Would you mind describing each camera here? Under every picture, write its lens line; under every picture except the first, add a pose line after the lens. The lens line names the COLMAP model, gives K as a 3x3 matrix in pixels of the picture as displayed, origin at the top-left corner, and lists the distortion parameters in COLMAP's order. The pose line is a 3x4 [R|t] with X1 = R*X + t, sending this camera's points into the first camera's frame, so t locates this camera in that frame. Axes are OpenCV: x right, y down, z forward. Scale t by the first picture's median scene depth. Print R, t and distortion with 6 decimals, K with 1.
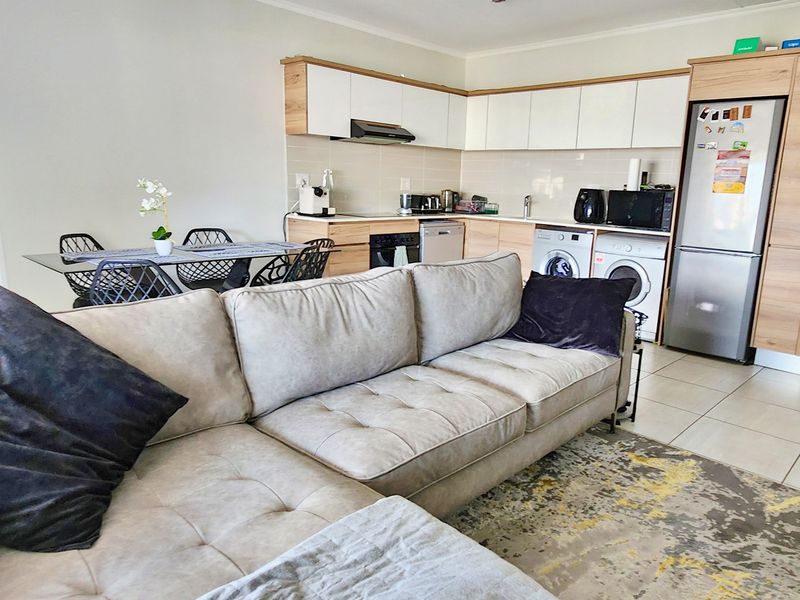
lens RADIAL K [[536.4, 0, 439.1], [0, 536.4, 301.8], [0, 0, 1]] dist [0.000101, -0.001774]
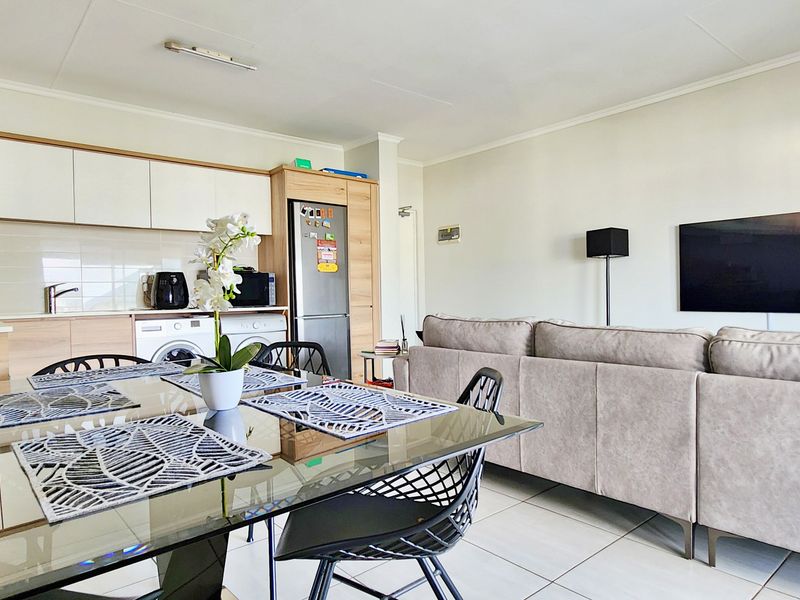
lens RADIAL K [[540.8, 0, 389.6], [0, 540.8, 298.4], [0, 0, 1]] dist [0.006293, -0.000510]
pose [[0.121254, -0.045386, 0.991583, -0.621593], [0.236731, 0.971451, 0.015516, -0.100626], [-0.963979, 0.232857, 0.128537, 0.572406]]
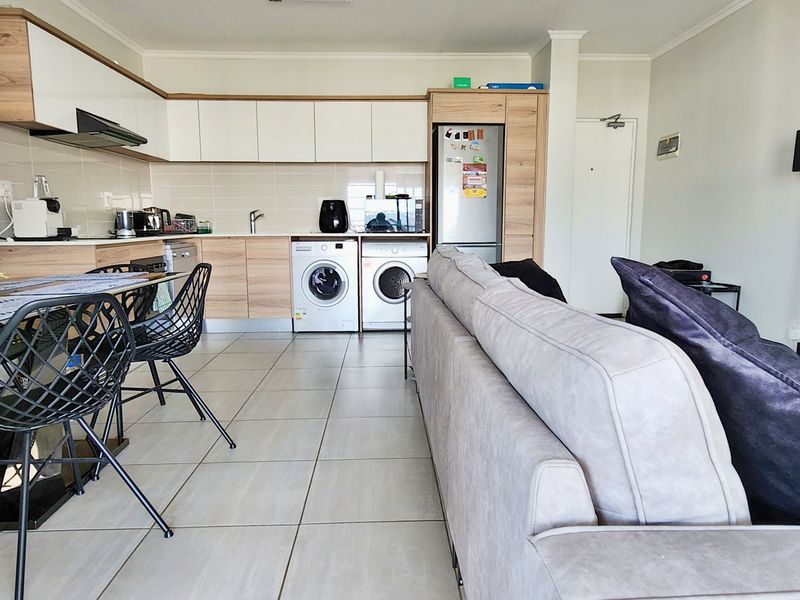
lens RADIAL K [[540.8, 0, 389.6], [0, 540.8, 298.4], [0, 0, 1]] dist [0.006293, -0.000510]
pose [[0.714416, -0.133628, 0.686843, -0.411577], [0.177923, 0.984024, 0.006380, -0.011274], [-0.676722, 0.117647, 0.726778, 0.199154]]
